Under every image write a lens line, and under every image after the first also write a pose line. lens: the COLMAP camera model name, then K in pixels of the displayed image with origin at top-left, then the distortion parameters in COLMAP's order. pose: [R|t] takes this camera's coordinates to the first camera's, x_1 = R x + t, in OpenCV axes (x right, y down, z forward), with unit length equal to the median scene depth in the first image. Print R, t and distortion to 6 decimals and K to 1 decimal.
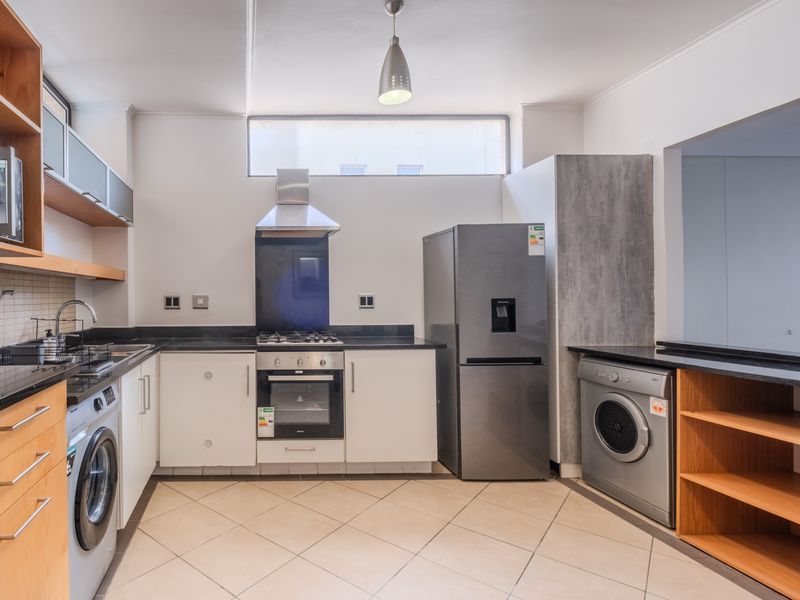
lens RADIAL K [[441.0, 0, 399.2], [0, 441.0, 295.5], [0, 0, 1]] dist [0.005912, 0.000129]
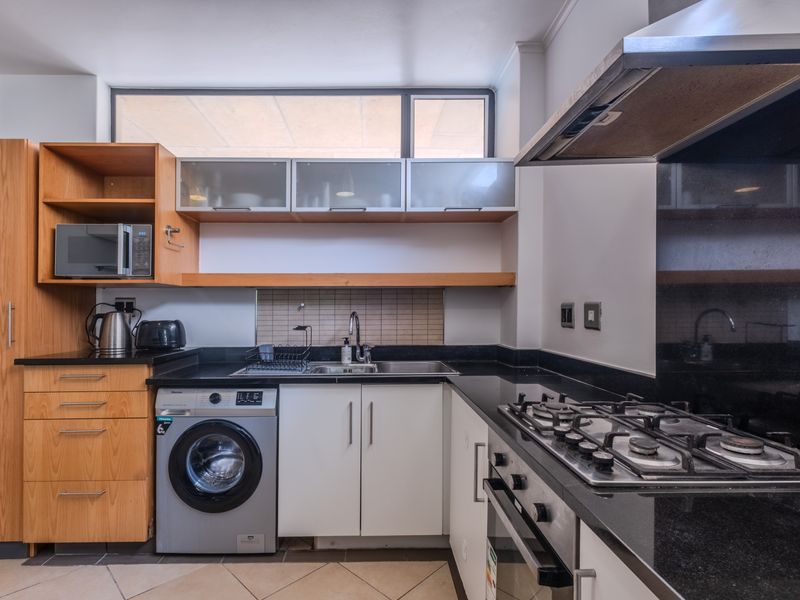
lens RADIAL K [[401.5, 0, 394.1], [0, 401.5, 308.3], [0, 0, 1]] dist [-0.004696, -0.000427]
pose [[-0.023500, 0.007713, -0.999694, 0.053513], [0.015819, 0.999848, 0.007343, -0.001988], [0.999599, -0.015642, -0.023618, 0.961095]]
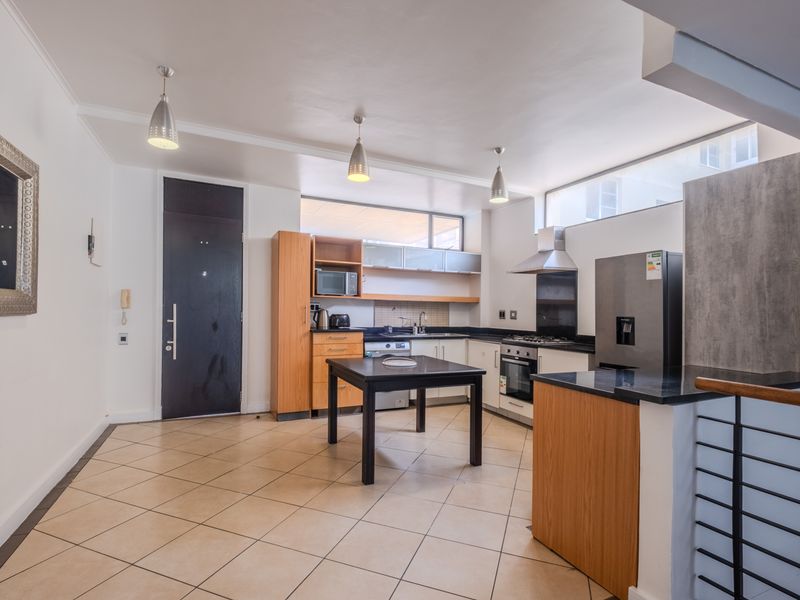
lens RADIAL K [[401.5, 0, 402.0], [0, 401.5, 302.5], [0, 0, 1]] dist [-0.004696, -0.000427]
pose [[0.407435, -0.004520, -0.913223, 0.952348], [-0.010021, 0.999905, -0.009421, -0.015584], [0.913179, 0.012990, 0.407351, -0.003855]]
